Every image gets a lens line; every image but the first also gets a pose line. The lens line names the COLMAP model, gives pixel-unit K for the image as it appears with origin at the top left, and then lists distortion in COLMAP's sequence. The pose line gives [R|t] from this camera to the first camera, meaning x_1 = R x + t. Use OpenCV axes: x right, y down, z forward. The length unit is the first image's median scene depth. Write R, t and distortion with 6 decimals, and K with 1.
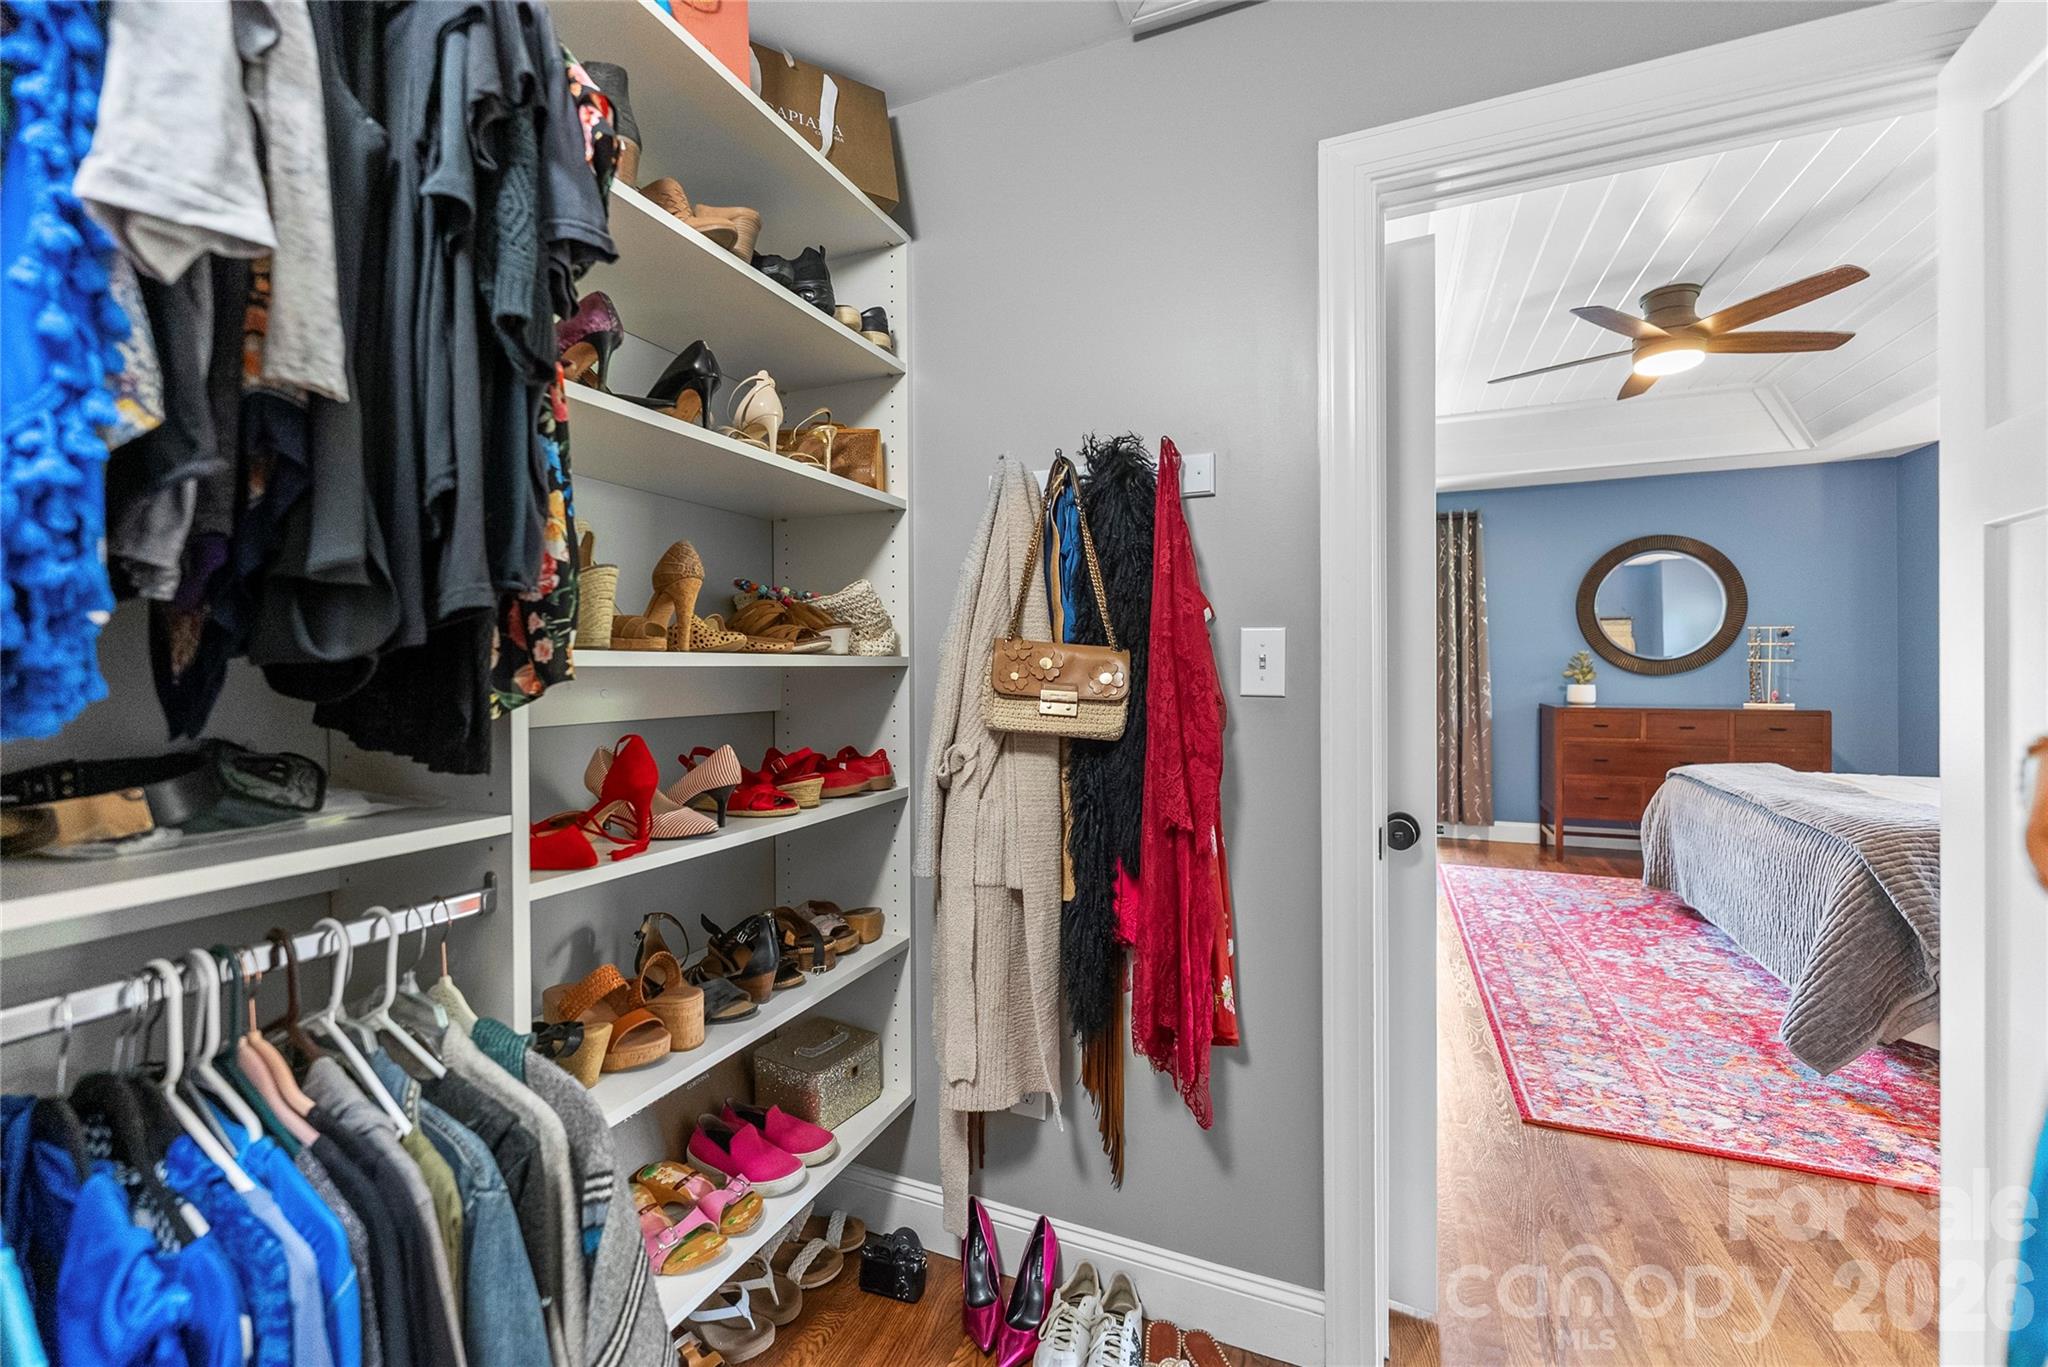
lens RADIAL K [[829.9, 0, 1025.6], [0, 829.9, 666.2], [0, 0, 1]] dist [-0.002514, -0.000575]
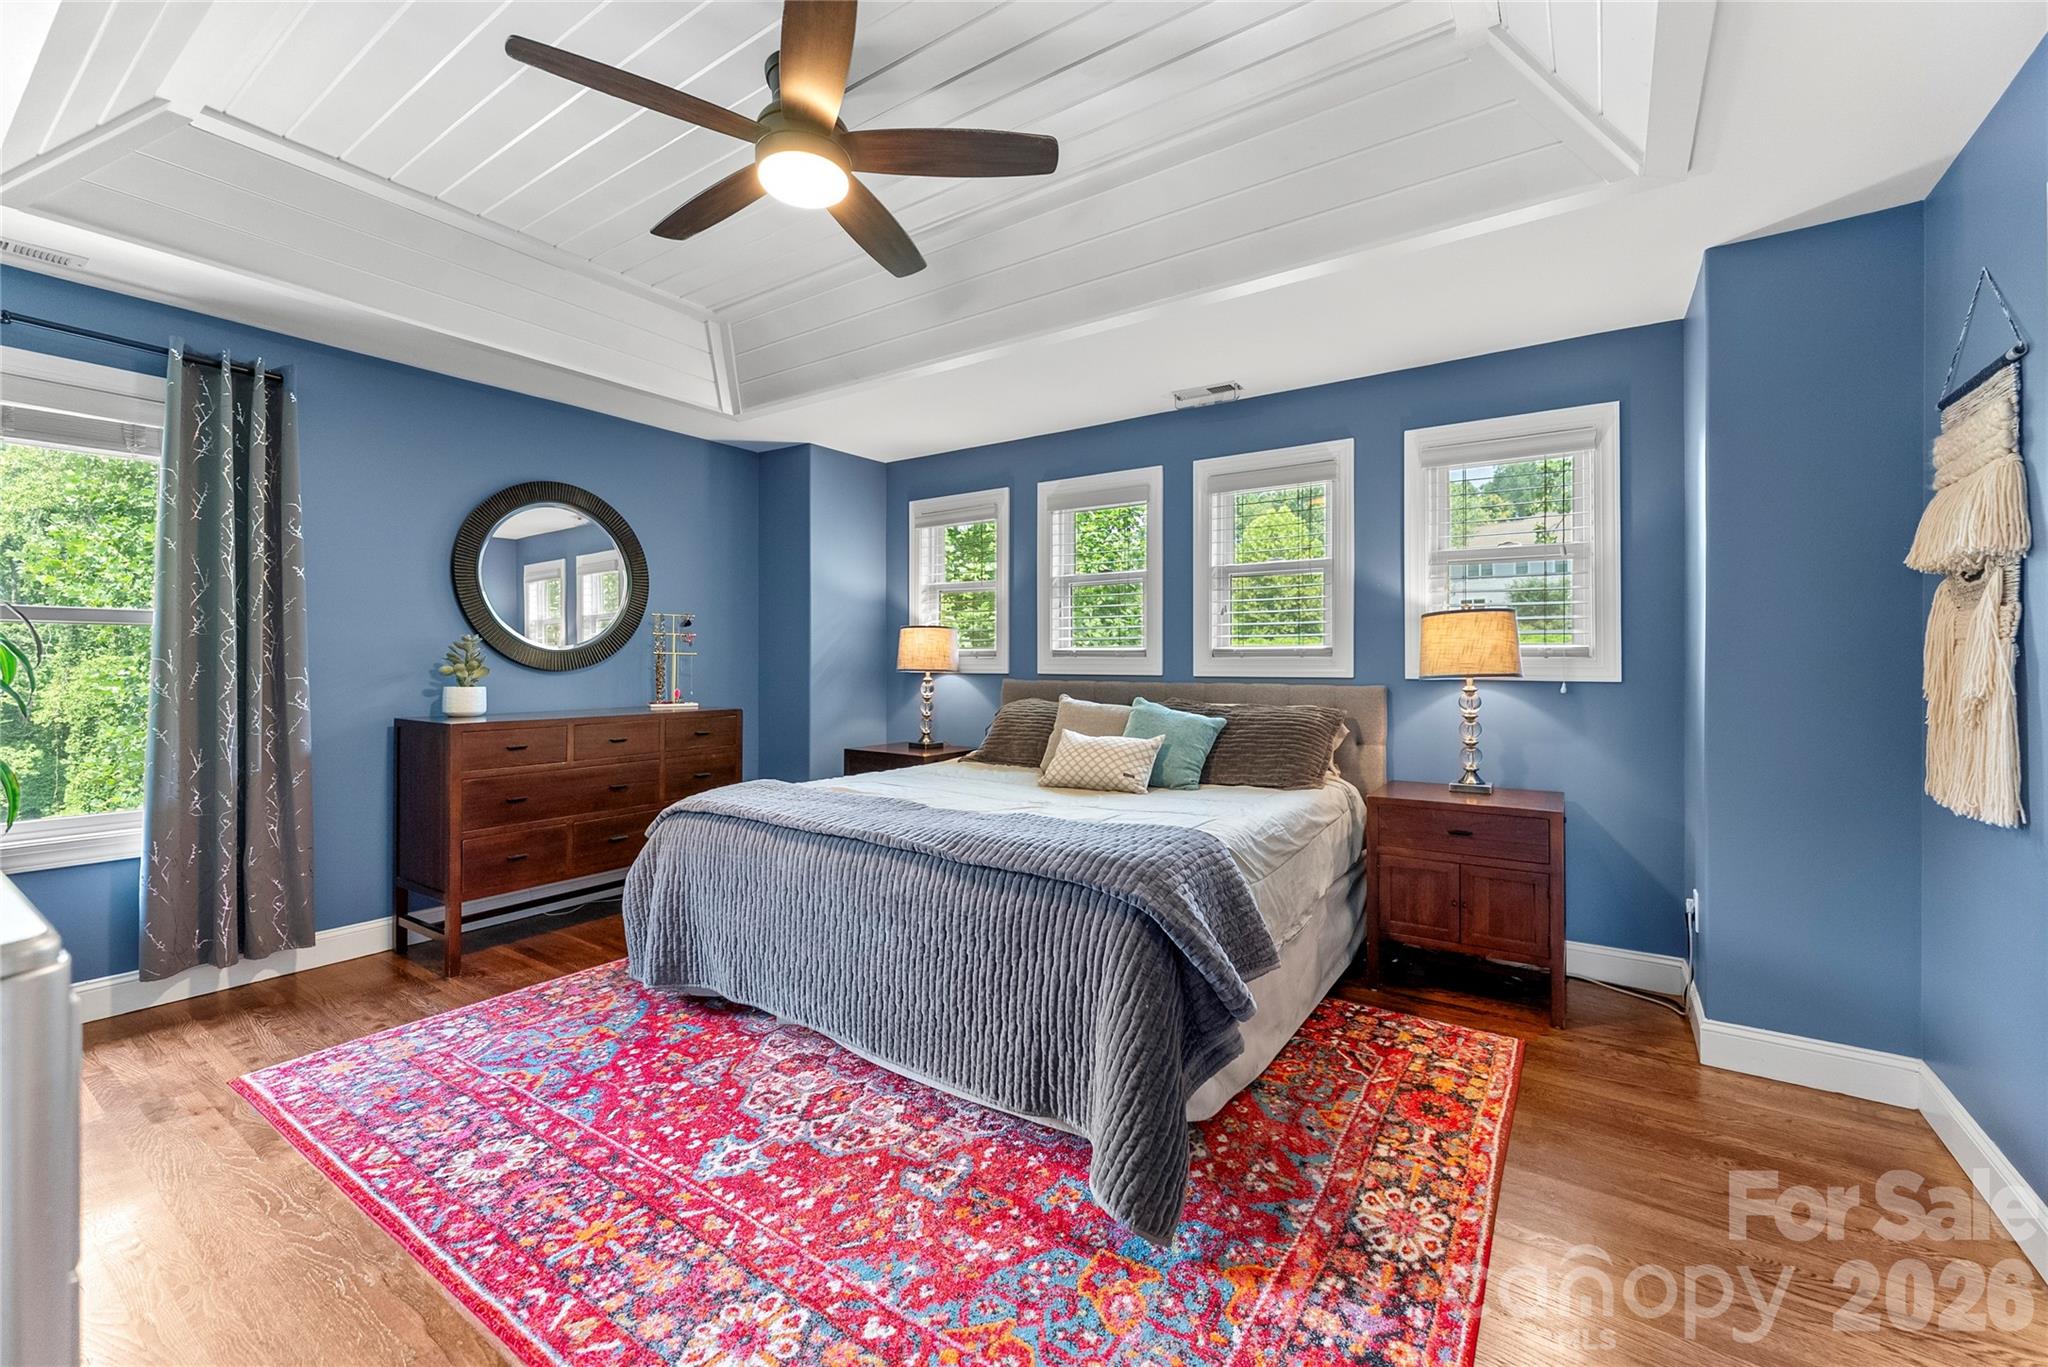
lens RADIAL K [[829.9, 0, 1009.1], [0, 829.9, 656.2], [0, 0, 1]] dist [-0.002514, -0.000575]
pose [[0.204339, 0.014278, 0.978796, 0.167343], [0.000870, 0.999891, -0.014767, 0.011799], [-0.978900, 0.003869, 0.204305, 0.628981]]
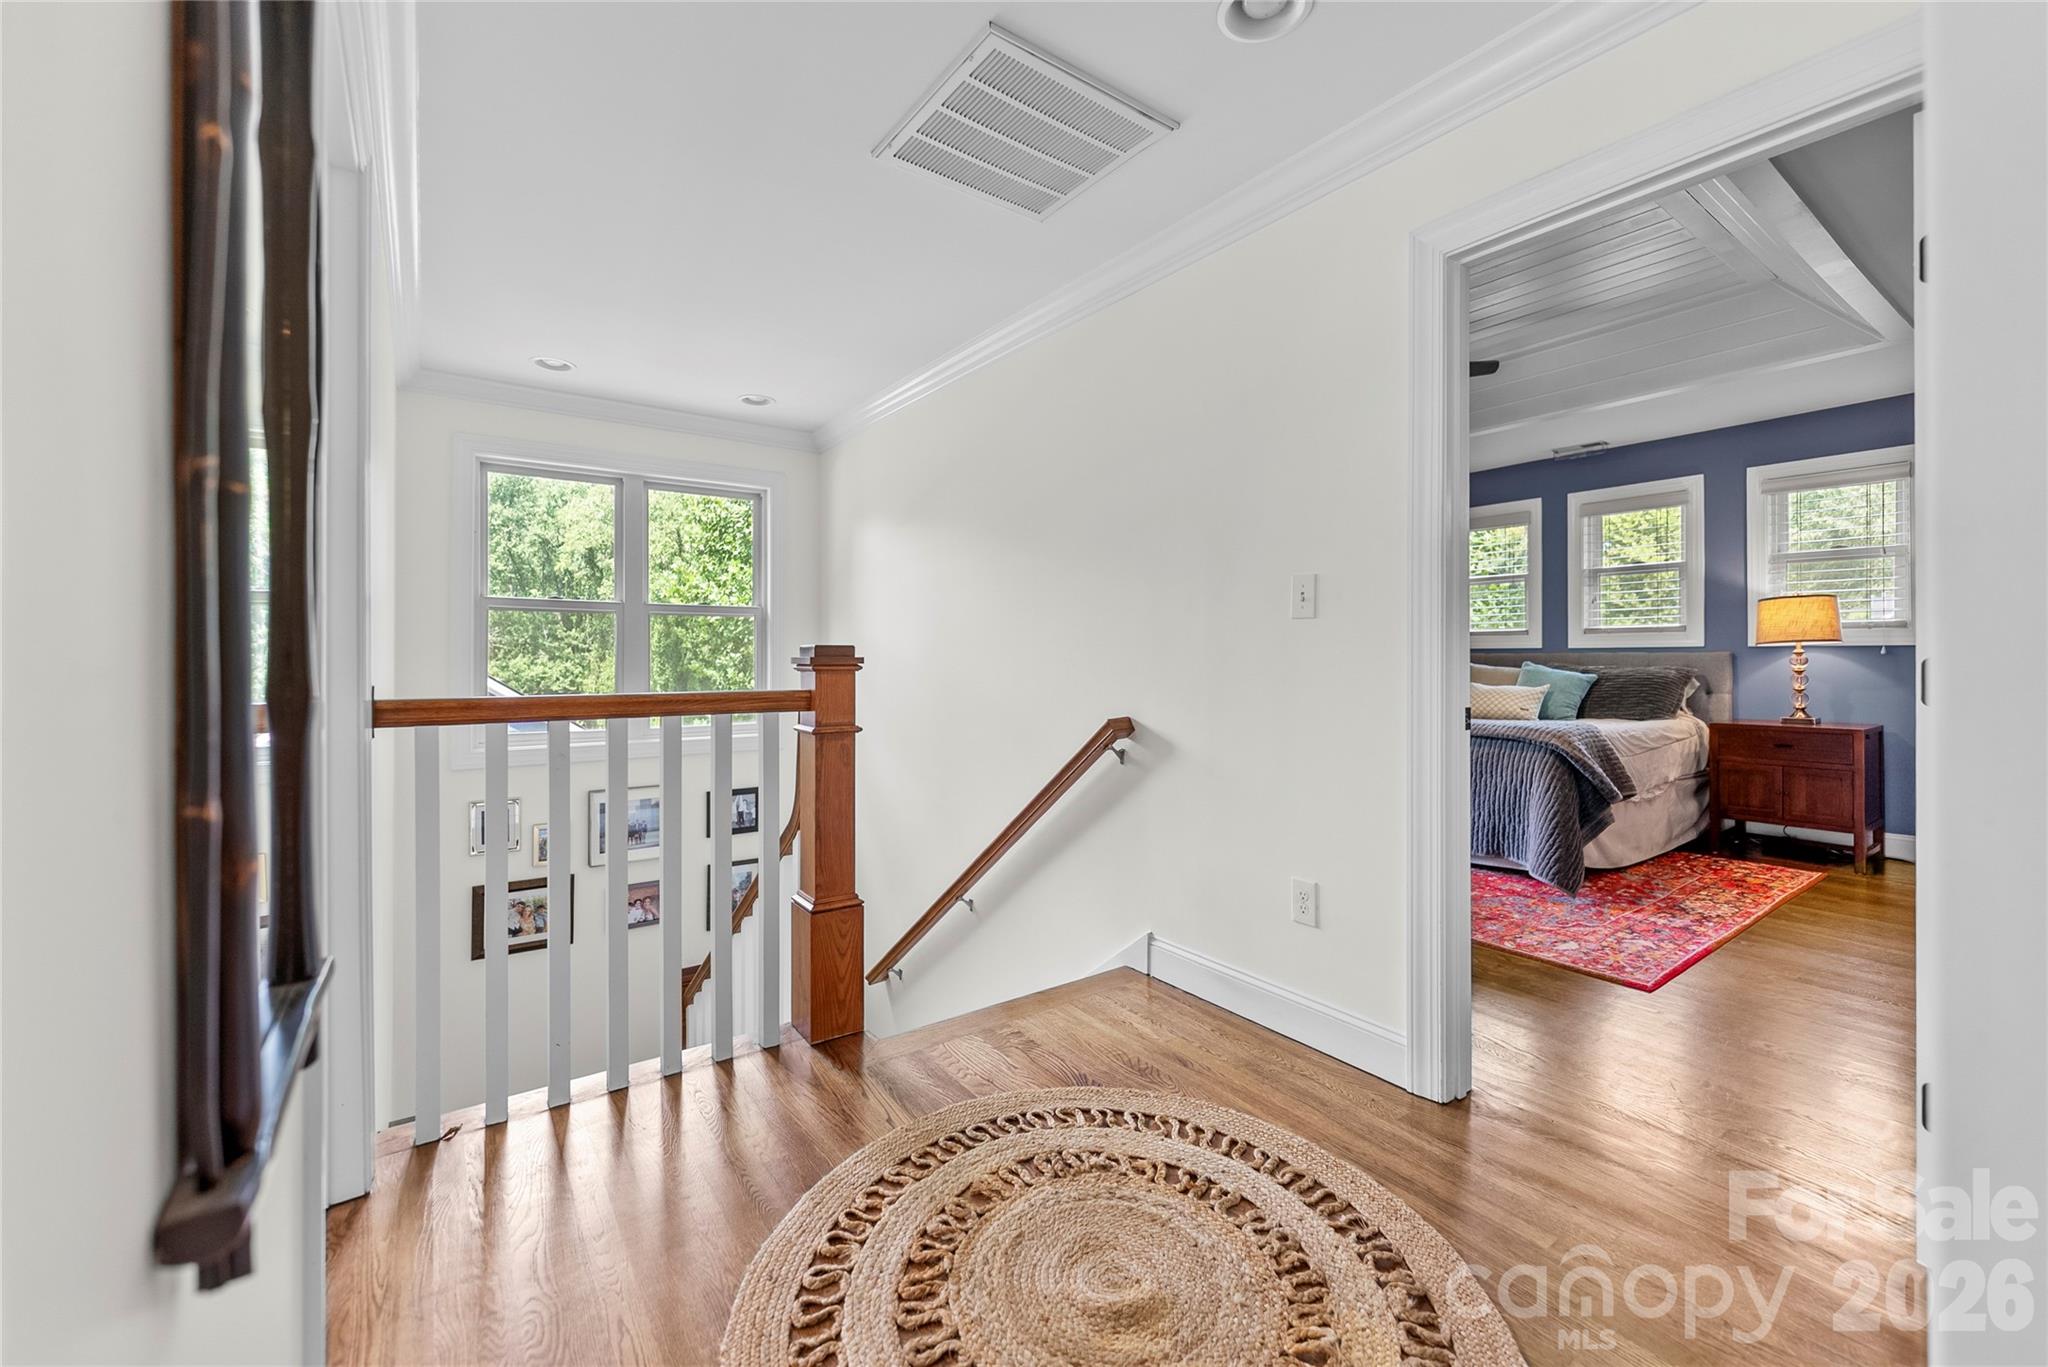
lens RADIAL K [[829.9, 0, 1012.4], [0, 829.9, 658.5], [0, 0, 1]] dist [-0.002514, -0.000575]
pose [[0.522732, 0.005439, 0.852480, -0.521800], [0.003039, 0.999961, -0.008243, 0.049366], [-0.852492, 0.006900, 0.522695, 0.687227]]
